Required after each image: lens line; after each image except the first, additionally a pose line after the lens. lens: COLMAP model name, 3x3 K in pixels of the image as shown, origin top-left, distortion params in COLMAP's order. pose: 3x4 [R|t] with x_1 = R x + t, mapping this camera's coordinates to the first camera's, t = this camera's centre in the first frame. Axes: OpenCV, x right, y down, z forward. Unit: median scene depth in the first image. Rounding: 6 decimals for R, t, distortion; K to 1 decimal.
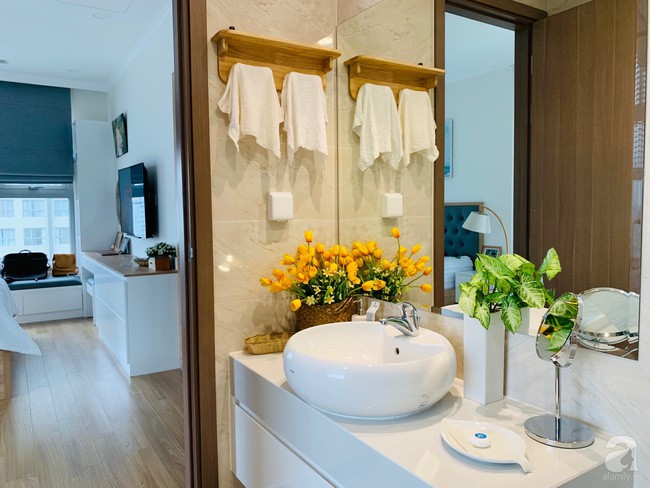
lens RADIAL K [[502.2, 0, 324.2], [0, 502.2, 243.8], [0, 0, 1]] dist [0.024960, -0.030252]
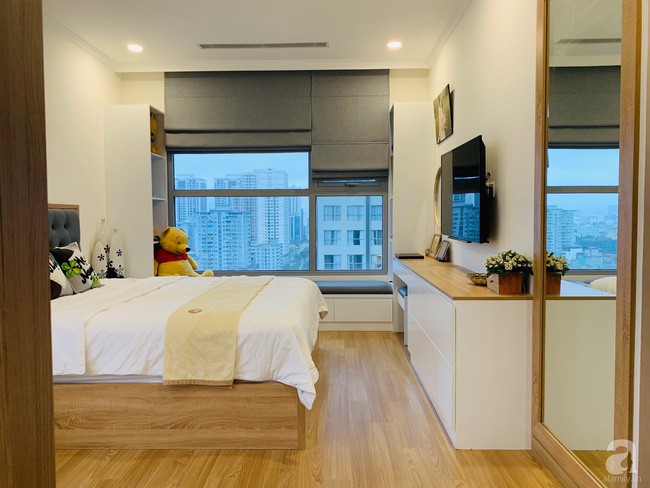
lens RADIAL K [[502.2, 0, 324.4], [0, 502.2, 243.3], [0, 0, 1]] dist [0.024960, -0.030252]
pose [[0.834374, 0.032846, -0.550220, -0.161393], [-0.038397, 0.999262, 0.001425, -0.004275], [0.549860, 0.019938, 0.835019, 0.320468]]
